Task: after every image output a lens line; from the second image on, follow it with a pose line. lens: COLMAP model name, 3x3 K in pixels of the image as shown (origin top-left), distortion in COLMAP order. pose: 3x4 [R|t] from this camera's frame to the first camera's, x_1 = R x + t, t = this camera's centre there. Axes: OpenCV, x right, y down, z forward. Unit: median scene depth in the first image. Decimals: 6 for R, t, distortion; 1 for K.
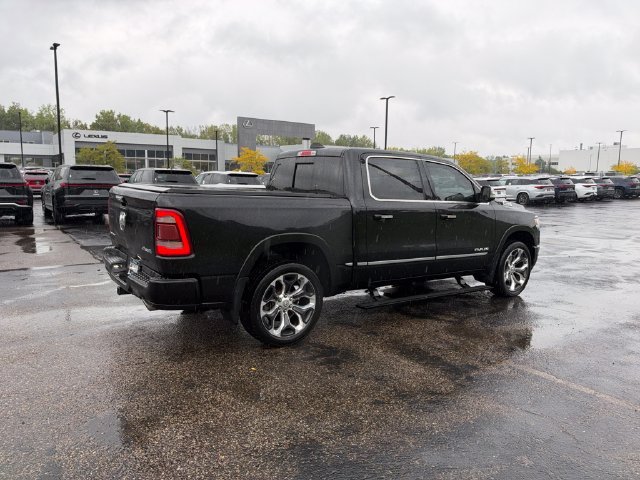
lens RADIAL K [[457.5, 0, 321.0], [0, 457.5, 230.8], [0, 0, 1]] dist [0.063691, -0.114429]
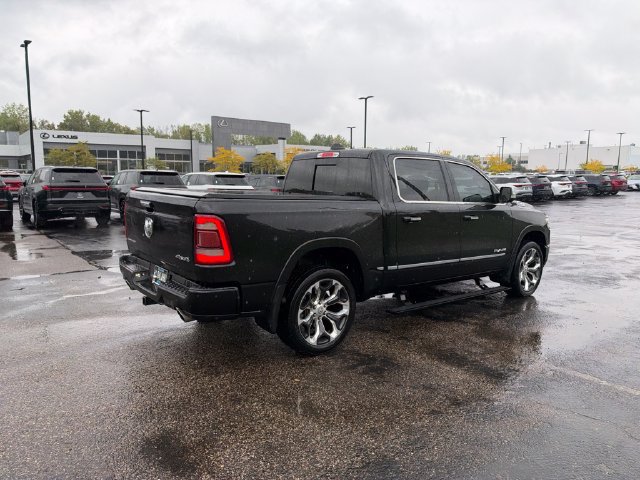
lens RADIAL K [[457.5, 0, 321.0], [0, 457.5, 230.8], [0, 0, 1]] dist [0.063691, -0.114429]
pose [[0.998451, -0.013311, 0.054030, -0.087225], [0.013276, 0.999911, 0.001013, -0.007281], [-0.054039, -0.000295, 0.998539, 0.023492]]
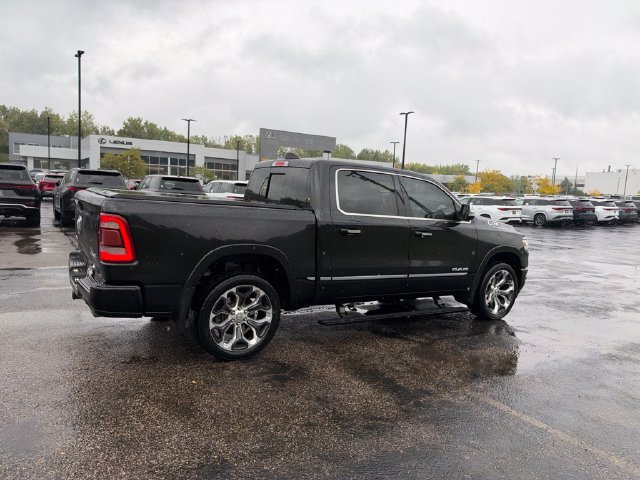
lens RADIAL K [[456.9, 0, 320.0], [0, 456.9, 240.0], [0, 0, 1]] dist [0.069645, -0.119402]
pose [[0.998187, 0.040730, -0.044315, 0.090184], [-0.041086, 0.999130, -0.007149, -0.002050], [0.043986, 0.008956, 0.998992, 0.022478]]
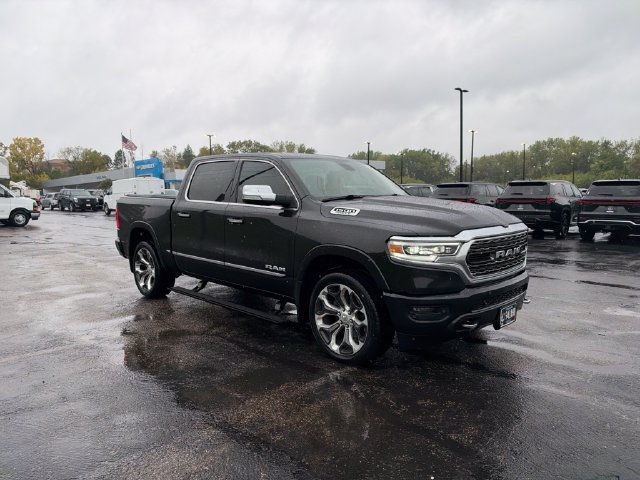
lens RADIAL K [[455.0, 0, 321.2], [0, 455.0, 242.2], [0, 0, 1]] dist [0.070581, -0.113970]
pose [[0.173699, 0.075885, -0.981871, 1.034980], [-0.098077, 0.993403, 0.059426, -0.051203], [0.979903, 0.085977, 0.179996, 0.885331]]
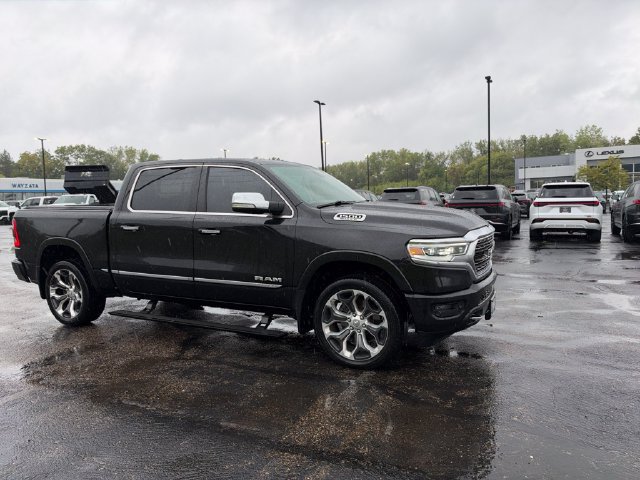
lens RADIAL K [[457.5, 0, 321.0], [0, 457.5, 230.8], [0, 0, 1]] dist [0.063691, -0.114429]
pose [[0.474211, 0.021983, -0.880136, 0.963676], [-0.060813, 0.998118, -0.007836, -0.033099], [0.878308, 0.057239, 0.474656, 0.688980]]
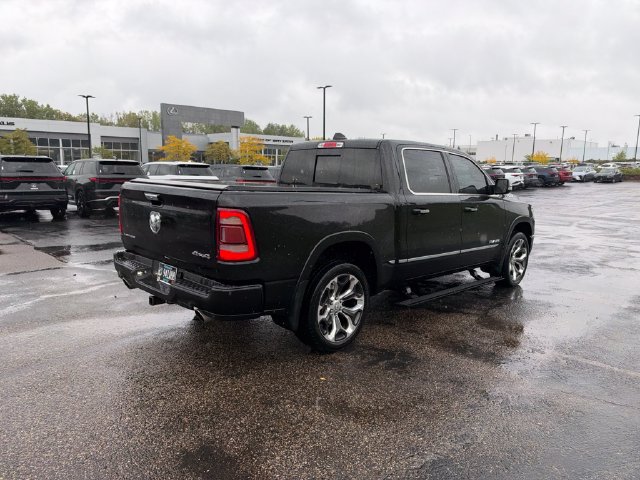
lens RADIAL K [[461.0, 0, 320.4], [0, 461.0, 235.5], [0, 0, 1]] dist [0.033427, -0.062381]
pose [[0.988136, -0.025164, 0.151507, -0.173027], [0.020458, 0.999261, 0.032543, -0.012194], [-0.152214, -0.029057, 0.987920, 0.052477]]
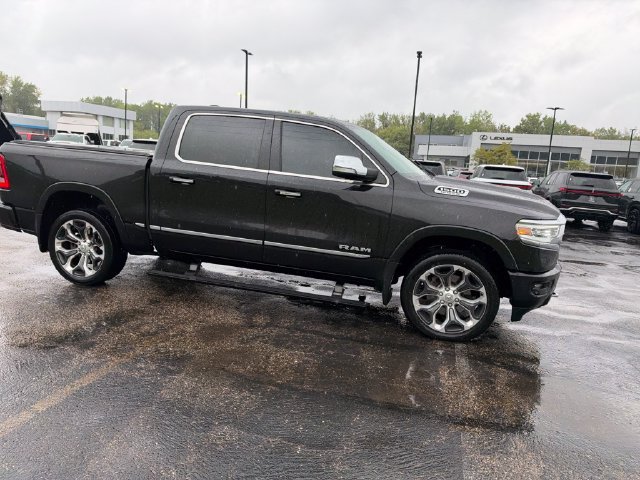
lens RADIAL K [[455.0, 0, 321.2], [0, 455.0, 242.2], [0, 0, 1]] dist [0.070581, -0.113970]
pose [[0.650267, 0.151247, -0.744498, 0.782601], [-0.139006, 0.987125, 0.079126, -0.015797], [0.746880, 0.052037, 0.662919, 0.477927]]
